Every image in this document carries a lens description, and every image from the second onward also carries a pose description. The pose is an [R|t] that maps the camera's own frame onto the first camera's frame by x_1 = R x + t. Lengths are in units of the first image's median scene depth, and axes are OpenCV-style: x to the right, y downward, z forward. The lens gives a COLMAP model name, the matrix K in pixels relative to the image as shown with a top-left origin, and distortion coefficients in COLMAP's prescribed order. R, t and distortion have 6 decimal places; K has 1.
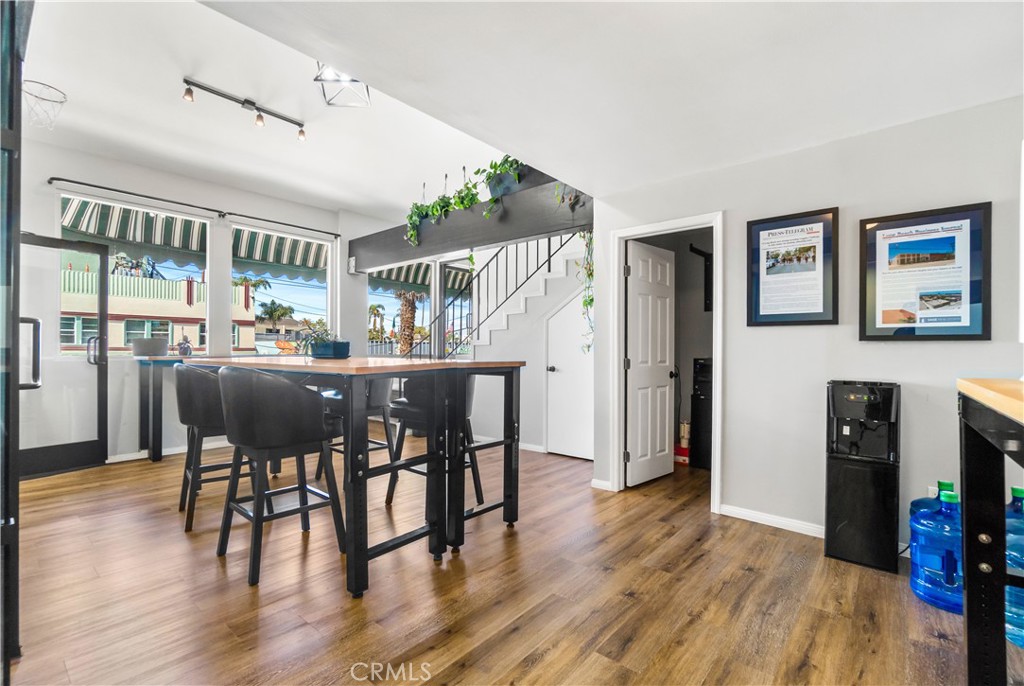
lens RADIAL K [[450.7, 0, 509.1], [0, 450.7, 349.0], [0, 0, 1]] dist [0.017822, -0.000485]
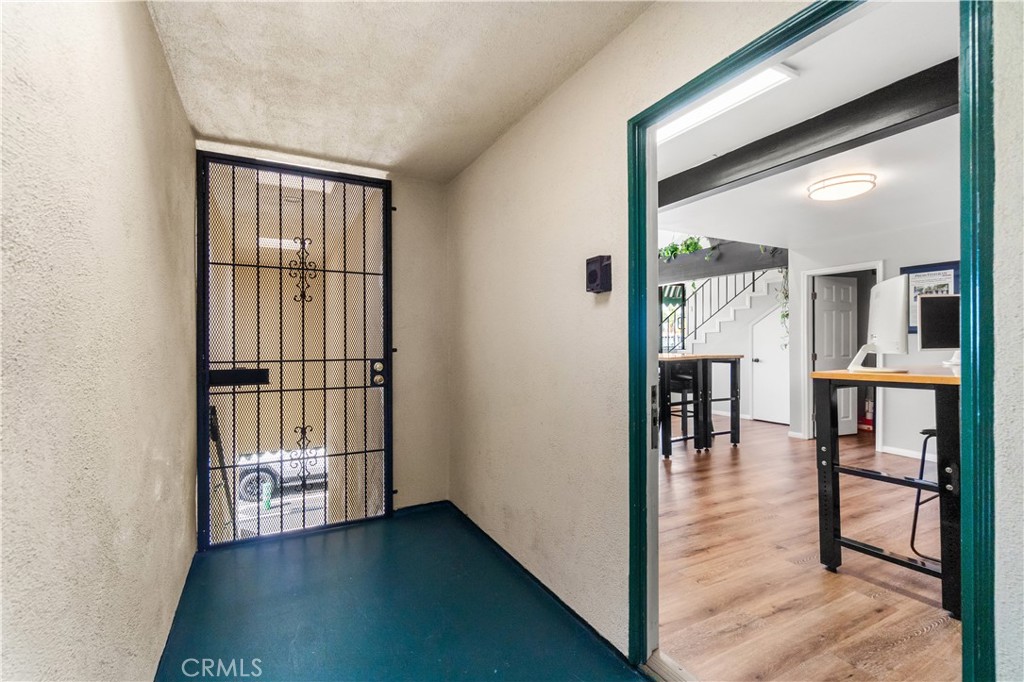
lens RADIAL K [[456.6, 0, 507.8], [0, 456.6, 343.7], [0, 0, 1]] dist [0.009896, 0.003853]
pose [[0.928118, -0.006157, -0.372234, -0.143566], [0.008039, 0.999962, 0.003506, -0.029459], [0.372198, -0.006246, 0.928132, -0.961978]]
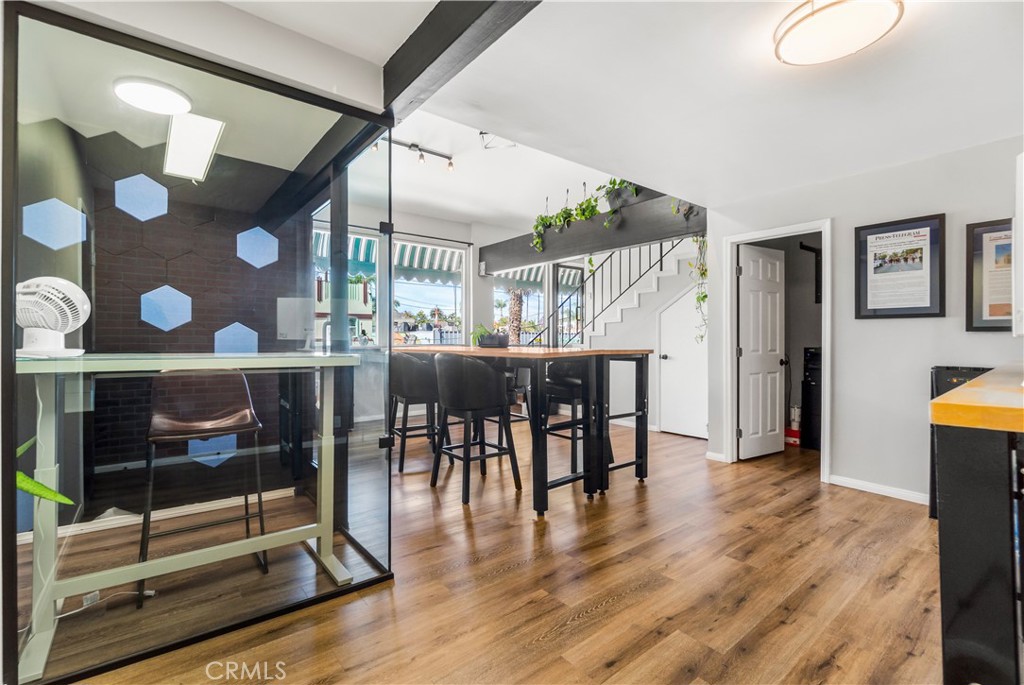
lens RADIAL K [[450.7, 0, 511.5], [0, 450.7, 339.1], [0, 0, 1]] dist [0.017822, -0.000485]
pose [[0.982239, -0.003896, -0.187594, -0.103896], [0.004035, 0.999992, 0.000359, -0.003519], [0.187591, -0.001110, 0.982247, -0.272922]]
